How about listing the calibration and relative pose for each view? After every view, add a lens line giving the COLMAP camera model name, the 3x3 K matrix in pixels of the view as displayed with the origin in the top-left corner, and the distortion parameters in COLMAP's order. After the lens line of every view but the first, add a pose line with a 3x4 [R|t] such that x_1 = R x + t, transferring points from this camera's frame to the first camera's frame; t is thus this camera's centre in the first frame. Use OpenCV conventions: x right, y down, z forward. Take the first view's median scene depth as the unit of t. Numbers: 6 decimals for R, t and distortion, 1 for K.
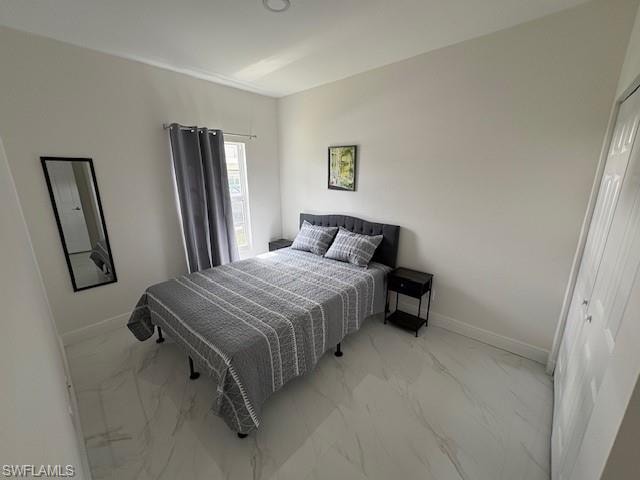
lens RADIAL K [[254.2, 0, 320.8], [0, 254.2, 240.5], [0, 0, 1]] dist [-0.003435, -0.001094]
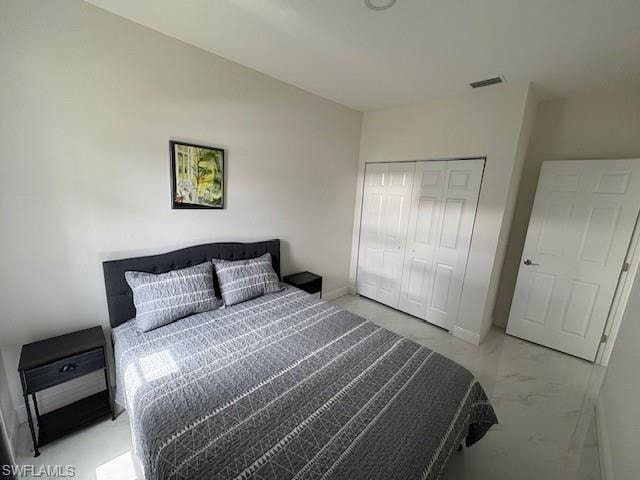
lens RADIAL K [[254.2, 0, 319.4], [0, 254.2, 238.7], [0, 0, 1]] dist [-0.003435, -0.001094]
pose [[0.051864, -0.180641, 0.982181, -0.608486], [0.208664, 0.963756, 0.166234, -0.172131], [-0.976611, 0.196324, 0.087678, 0.661477]]
